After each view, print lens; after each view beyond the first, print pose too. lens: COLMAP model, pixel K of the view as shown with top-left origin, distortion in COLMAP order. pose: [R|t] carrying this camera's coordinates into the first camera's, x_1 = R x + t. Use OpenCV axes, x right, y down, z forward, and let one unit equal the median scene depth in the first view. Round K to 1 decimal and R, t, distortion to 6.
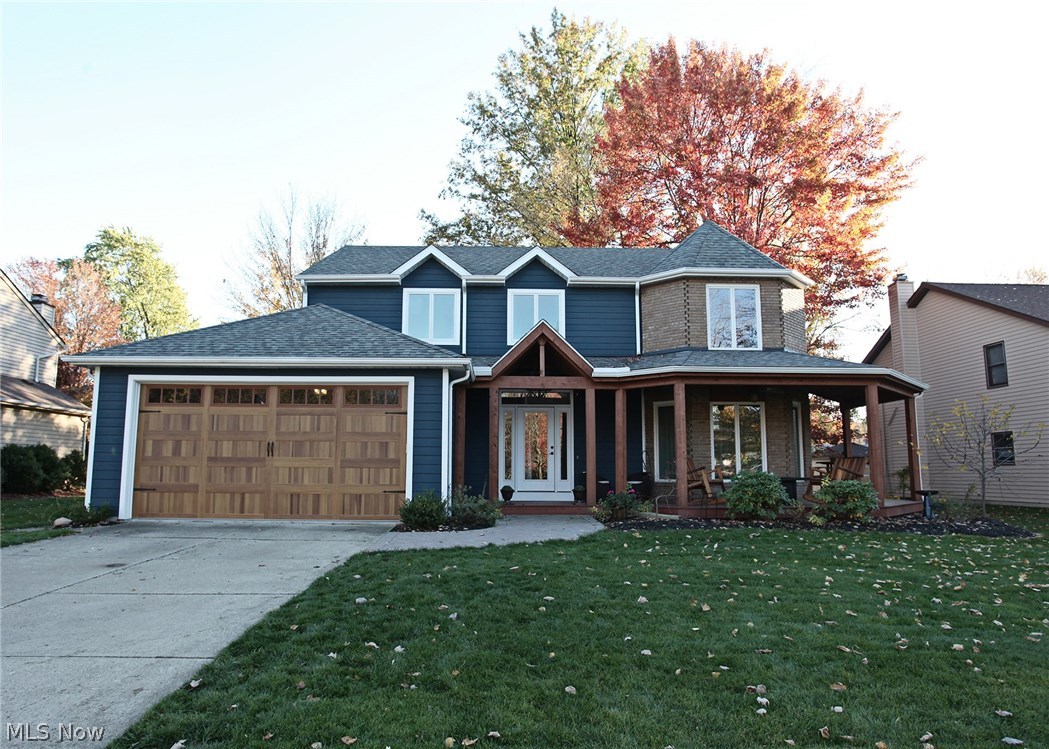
lens RADIAL K [[655.5, 0, 524.8], [0, 655.5, 374.2], [0, 0, 1]] dist [-0.027779, -0.001057]
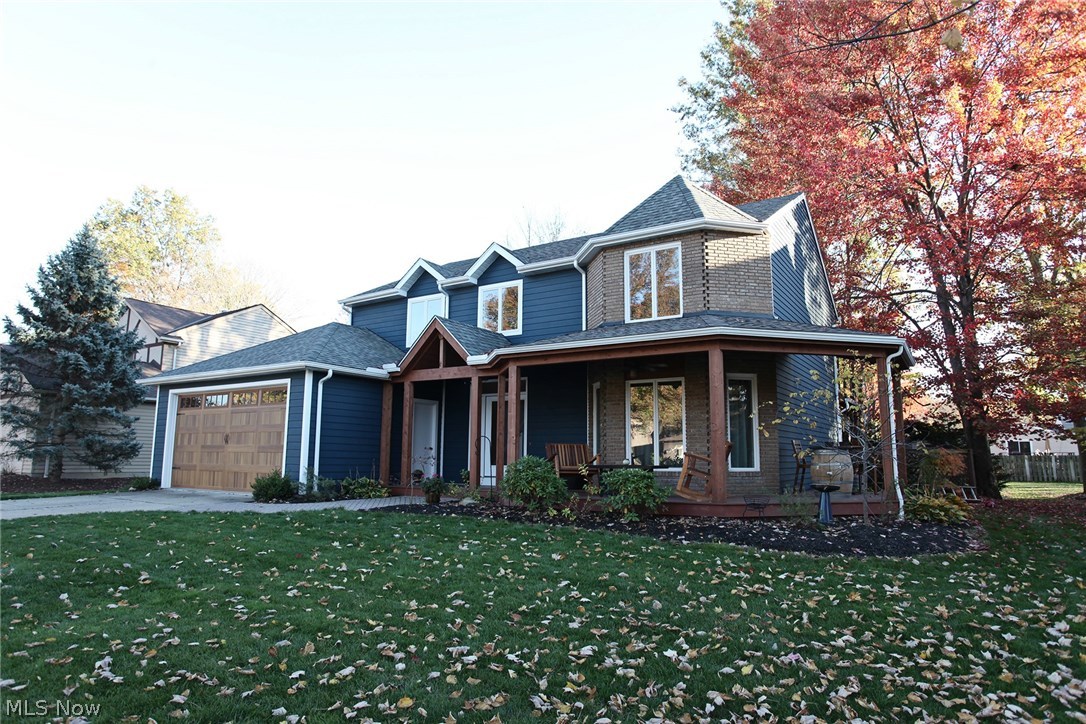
lens RADIAL K [[655.0, 0, 542.5], [0, 655.0, 366.7], [0, 0, 1]] dist [-0.000484, 0.000207]
pose [[0.826051, -0.075211, -0.558554, 0.772155], [0.074069, 0.996947, -0.024699, 0.040178], [0.558706, -0.020969, 0.829100, 0.206529]]
